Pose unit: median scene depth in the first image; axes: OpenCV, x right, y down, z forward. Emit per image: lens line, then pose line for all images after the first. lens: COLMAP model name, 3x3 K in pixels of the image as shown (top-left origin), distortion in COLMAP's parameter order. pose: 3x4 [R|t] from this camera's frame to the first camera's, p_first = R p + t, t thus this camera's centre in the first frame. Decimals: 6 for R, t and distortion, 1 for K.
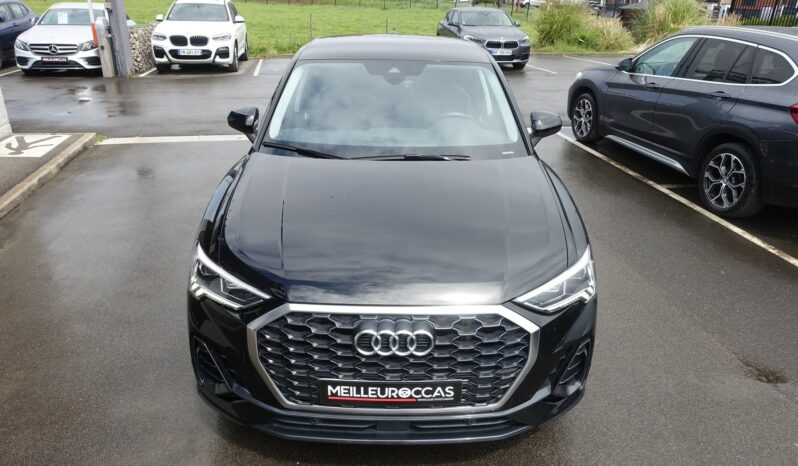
lens RADIAL K [[547.4, 0, 399.0], [0, 547.4, 233.0], [0, 0, 1]] dist [-0.016030, 0.003258]
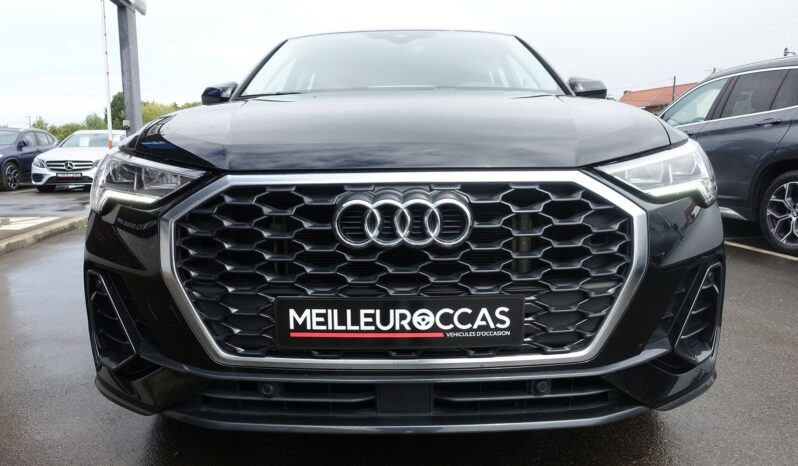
lens RADIAL K [[547.4, 0, 399.0], [0, 547.4, 233.0], [0, 0, 1]] dist [-0.016030, 0.003258]
pose [[0.999271, -0.029300, -0.024495, 0.001423], [0.022056, 0.966382, -0.256163, 0.348142], [0.031177, 0.255435, 0.966323, 0.425014]]
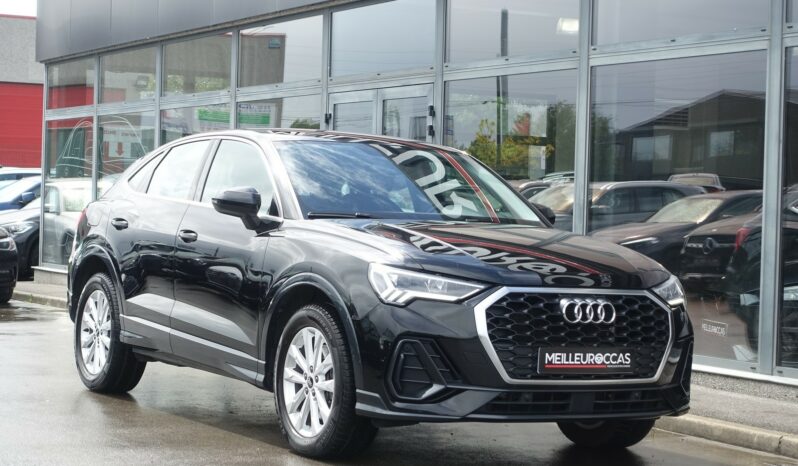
lens RADIAL K [[1624.2, 0, 399.0], [0, 1624.2, 233.0], [0, 0, 1]] dist [-0.002188, -0.047986]
pose [[0.862567, 0.018043, 0.505621, -2.136894], [0.179255, 0.923639, -0.338761, 1.149009], [-0.473124, 0.382839, 0.793466, -1.683910]]
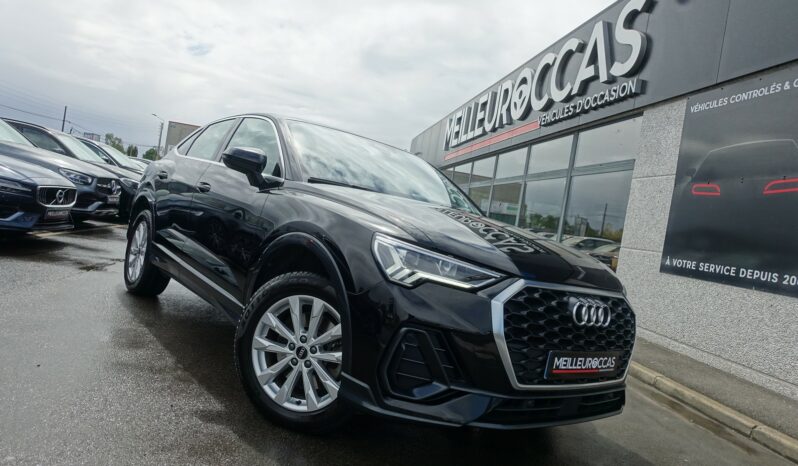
lens RADIAL K [[547.4, 0, 399.0], [0, 547.4, 233.0], [0, 0, 1]] dist [-0.016030, 0.003258]
pose [[0.773753, 0.122198, 0.621590, -1.044980], [0.092324, 0.948990, -0.301486, 0.338467], [-0.626724, 0.290663, 0.723002, 0.349048]]
